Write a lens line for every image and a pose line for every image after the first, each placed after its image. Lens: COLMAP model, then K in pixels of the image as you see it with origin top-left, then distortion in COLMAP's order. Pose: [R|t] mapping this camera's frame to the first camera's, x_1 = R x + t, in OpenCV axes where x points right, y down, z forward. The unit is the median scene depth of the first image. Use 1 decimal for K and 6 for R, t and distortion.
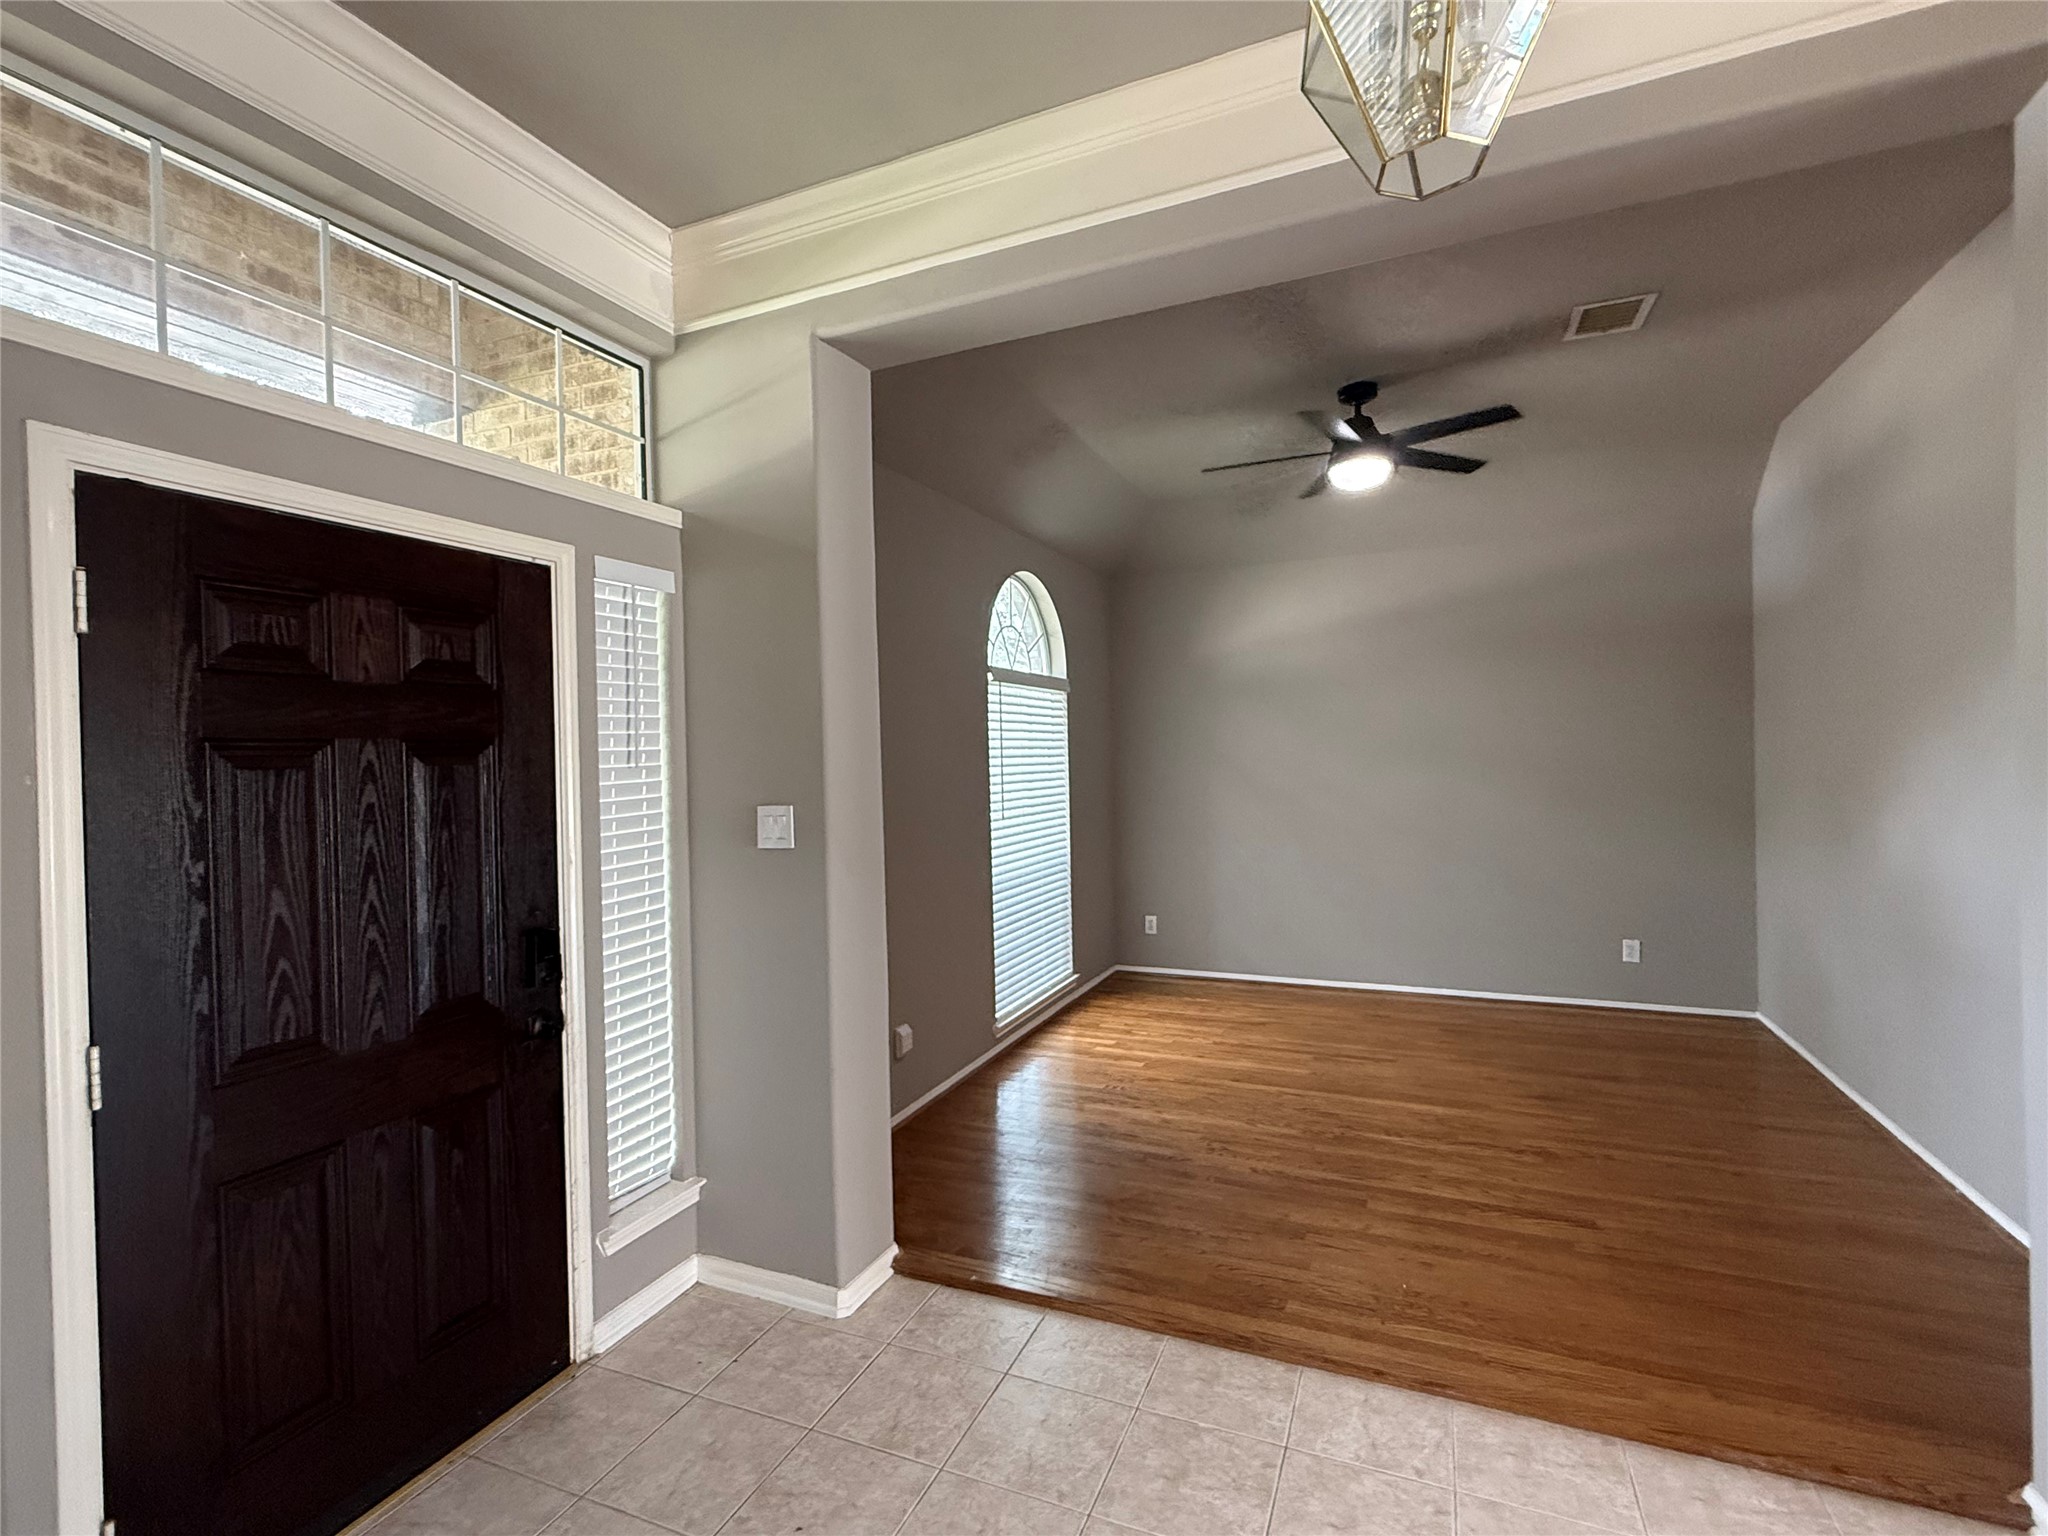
lens RADIAL K [[948.4, 0, 1024.0], [0, 948.4, 768.0], [0, 0, 1]] dist [-0.000667, -0.000445]
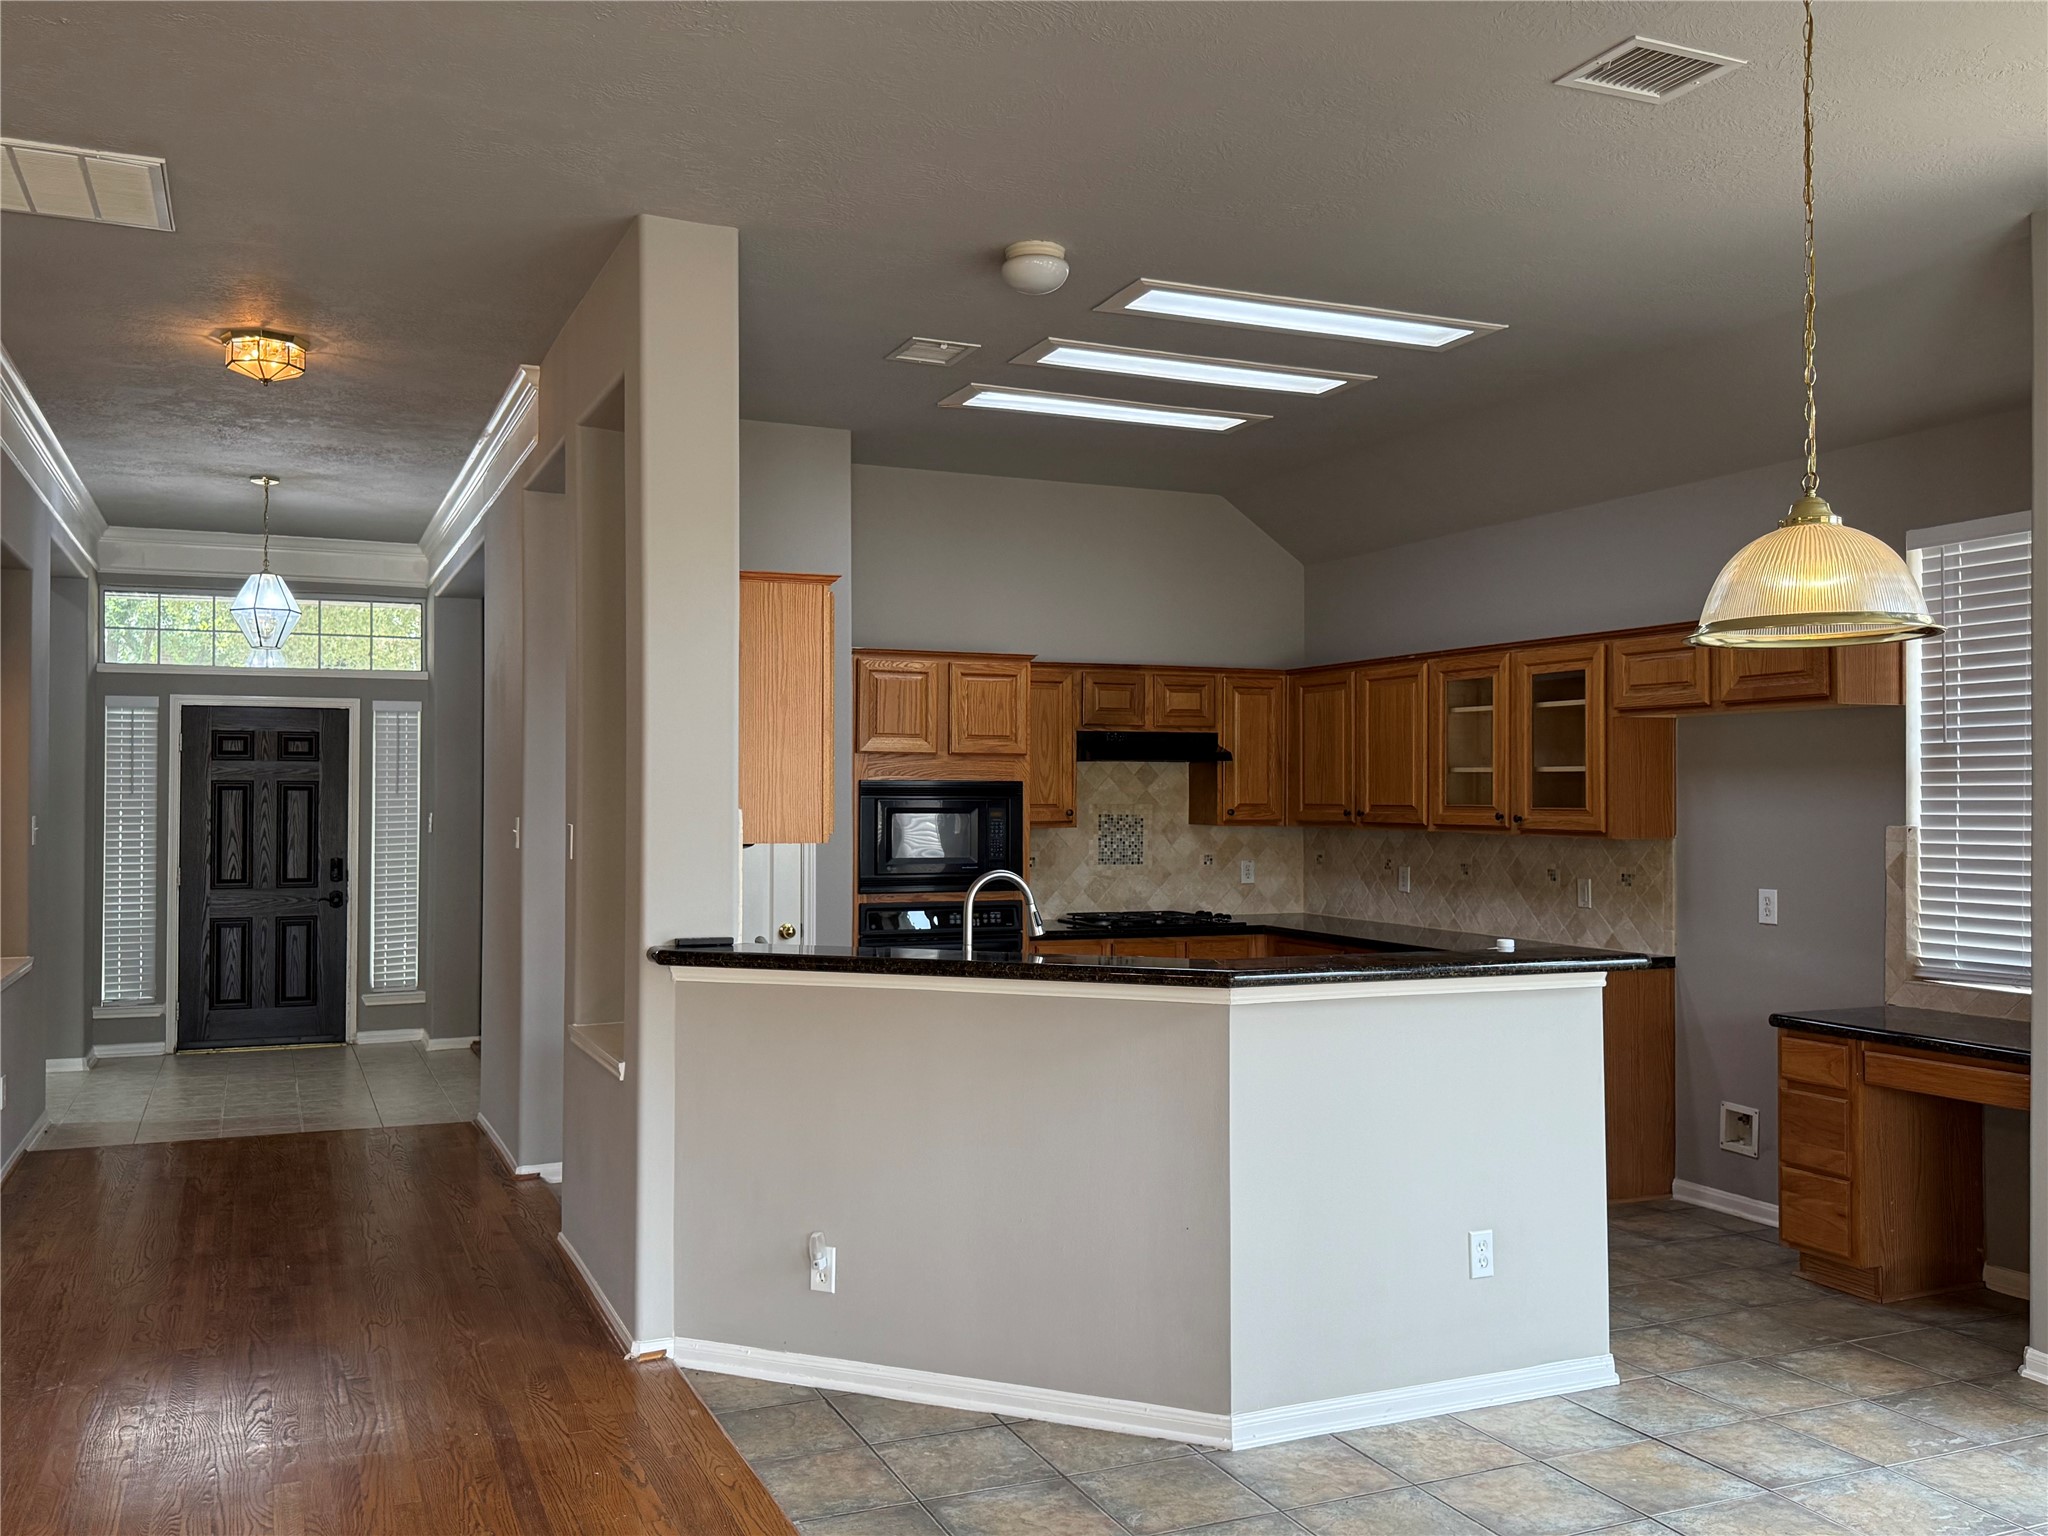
lens RADIAL K [[1687.3, 0, 1022.8], [0, 1687.3, 770.6], [0, 0, 1]] dist [0.163998, -0.349889]
pose [[0.738509, 0.012484, -0.674128, 2.278260], [-0.024545, 0.999664, -0.008376, -0.037762], [0.673797, 0.022733, 0.738567, -0.652906]]
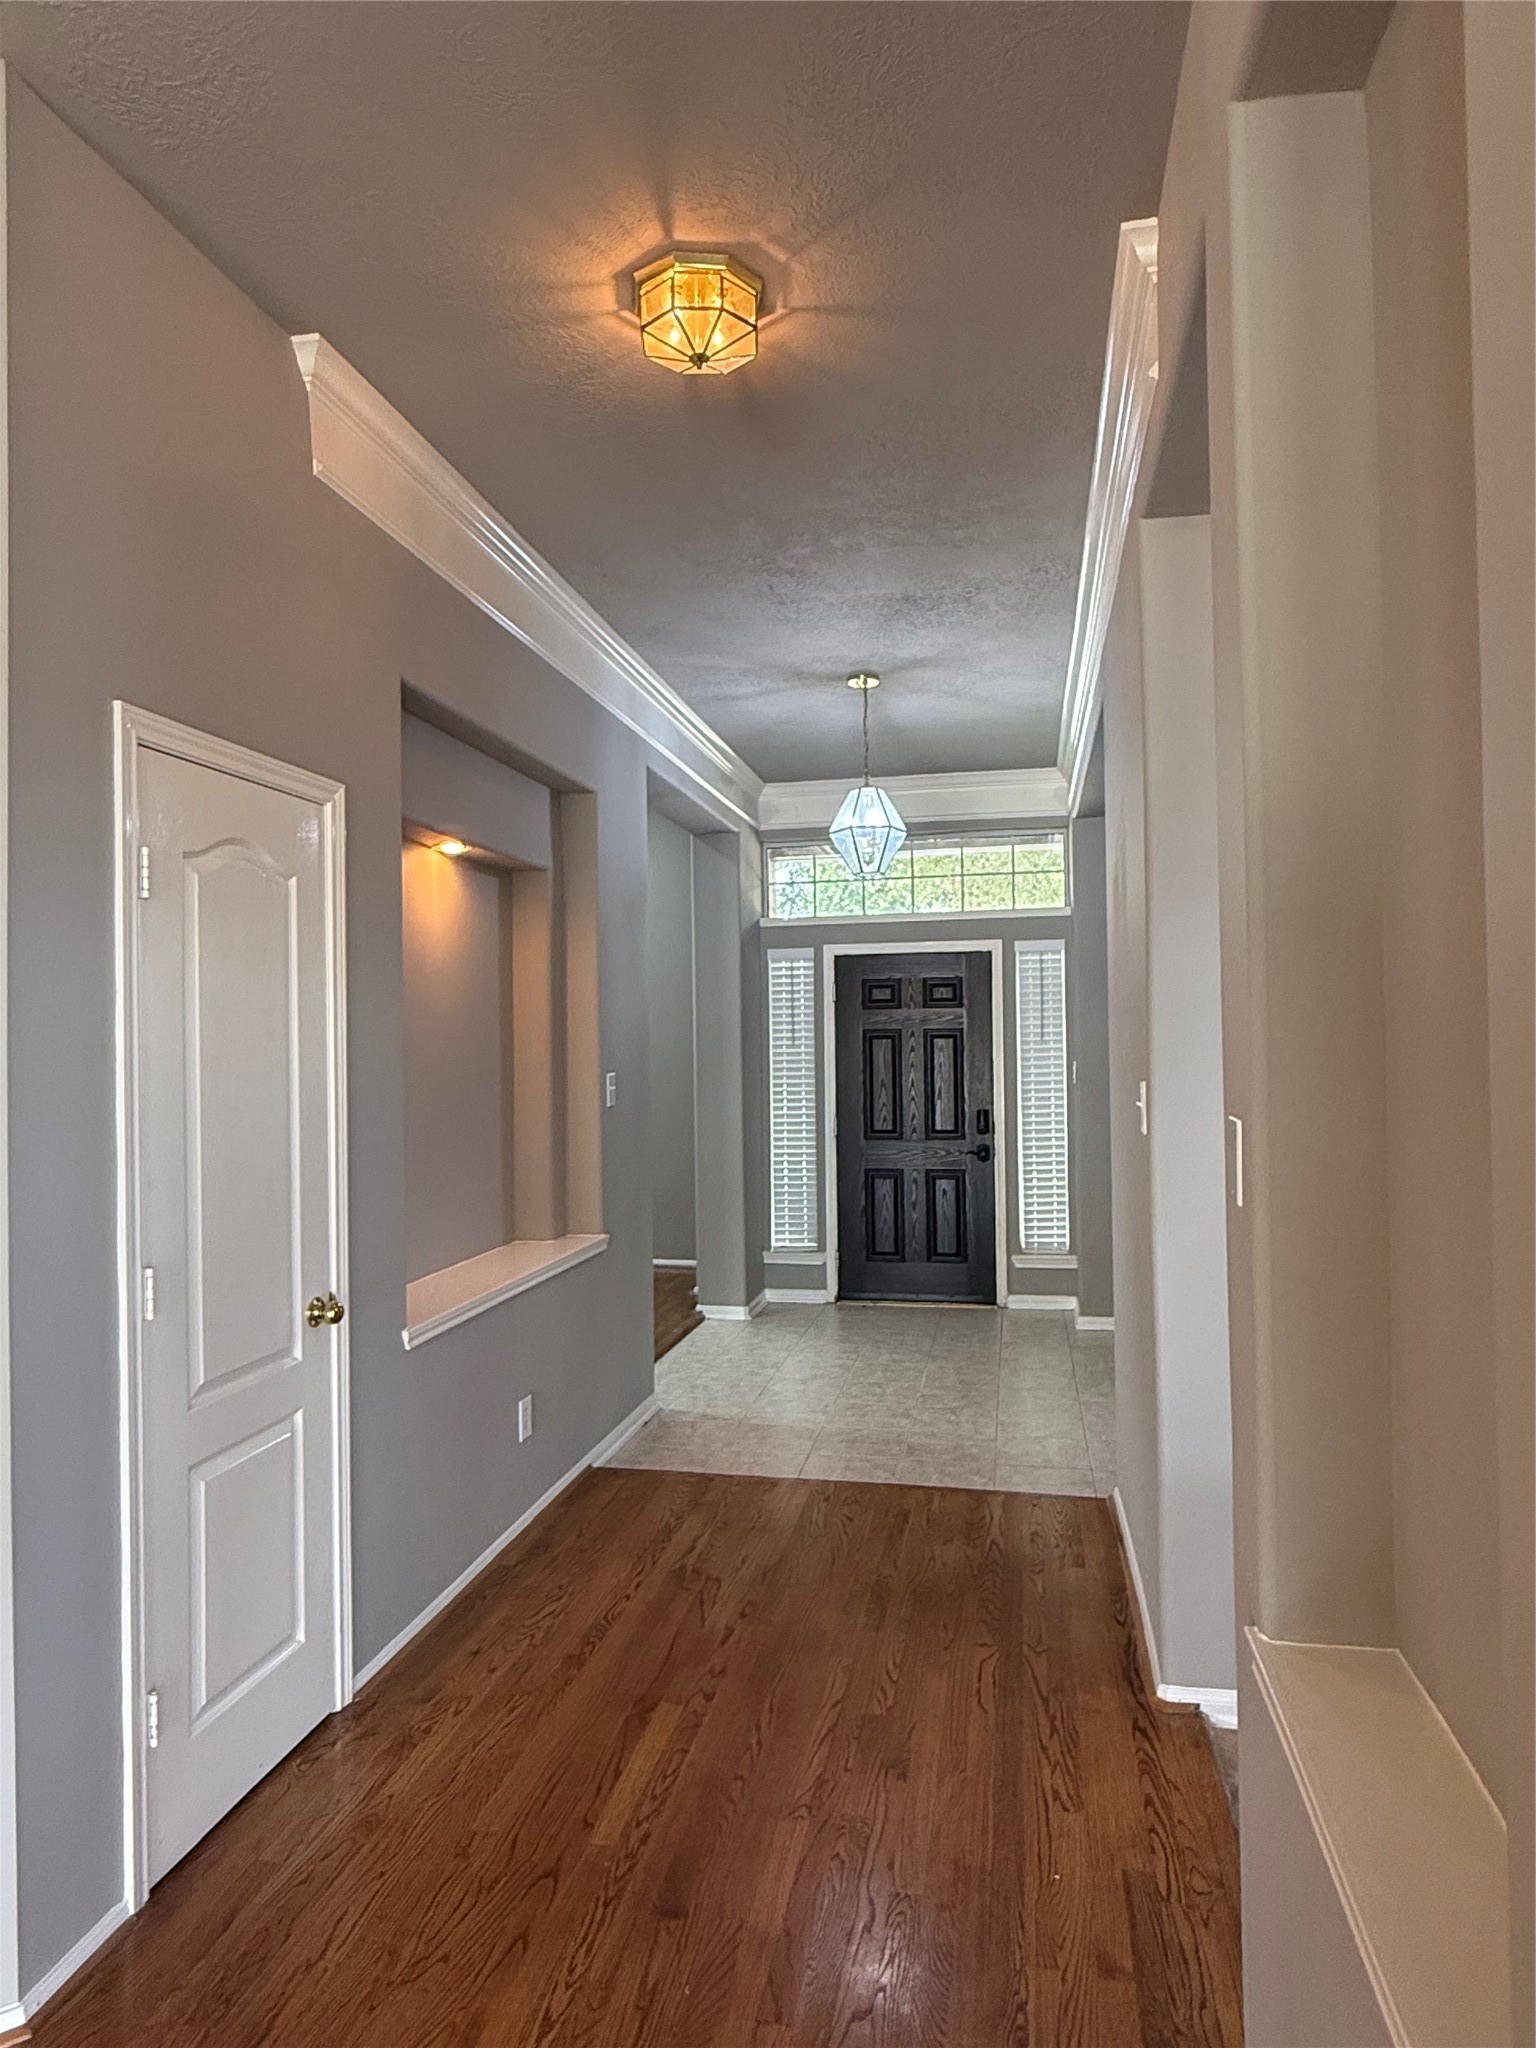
lens RADIAL K [[1253.7, 0, 768.0], [0, 1253.7, 1024.0], [0, 0, 1]] dist [0.001075, -0.003985]
pose [[0.215720, 0.003420, -0.976449, 1.424175], [-0.001228, 0.999994, 0.003231, -0.029058], [0.976454, 0.000502, 0.215723, -0.103013]]
